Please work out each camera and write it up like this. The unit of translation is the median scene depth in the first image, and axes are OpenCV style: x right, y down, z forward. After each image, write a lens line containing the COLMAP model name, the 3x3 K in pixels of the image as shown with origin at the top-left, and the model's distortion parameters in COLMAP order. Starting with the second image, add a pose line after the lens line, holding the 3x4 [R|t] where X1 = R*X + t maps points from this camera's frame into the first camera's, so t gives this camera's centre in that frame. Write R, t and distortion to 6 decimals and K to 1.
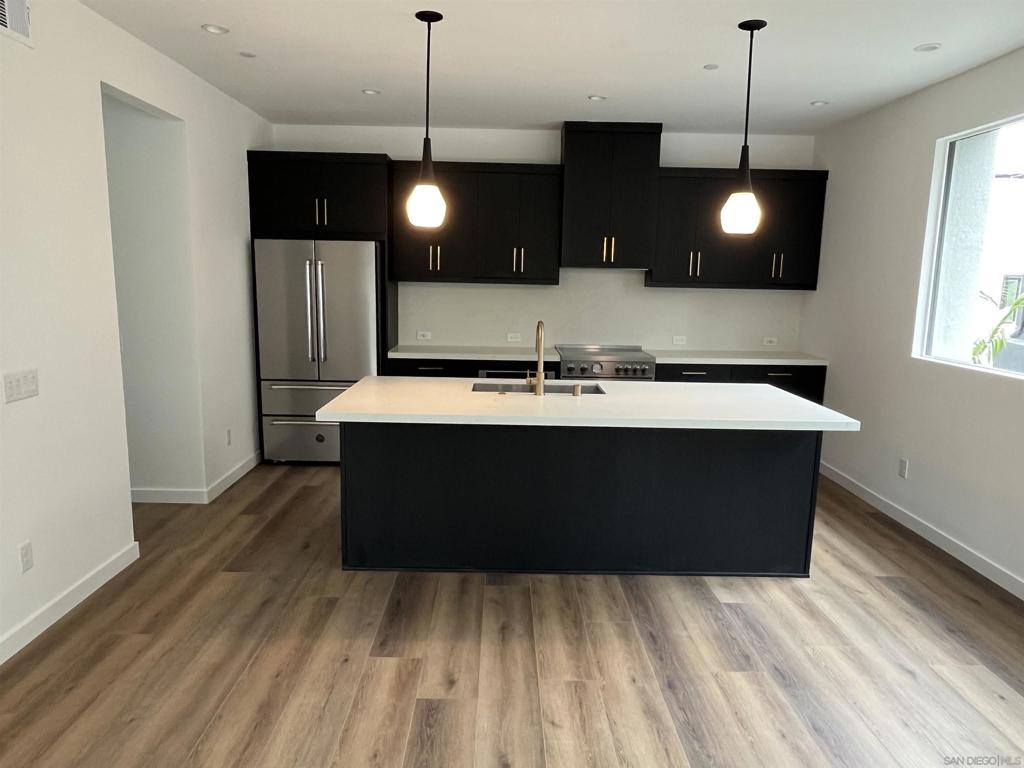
lens RADIAL K [[708.1, 0, 503.0], [0, 708.1, 389.9], [0, 0, 1]] dist [0.000195, -0.005106]
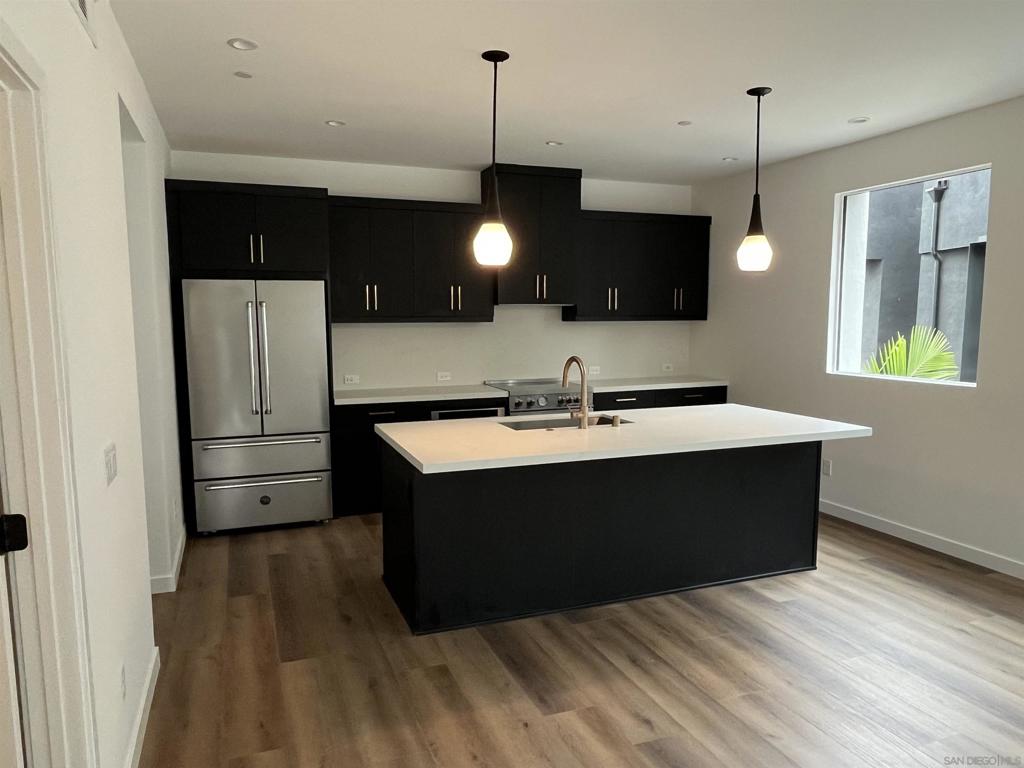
lens RADIAL K [[708.1, 0, 503.0], [0, 708.1, 389.9], [0, 0, 1]] dist [0.000195, -0.005106]
pose [[0.937924, -0.061258, 0.341387, -0.402575], [0.078829, 0.996170, -0.037823, -0.018753], [-0.337763, 0.062387, 0.939161, 0.078851]]
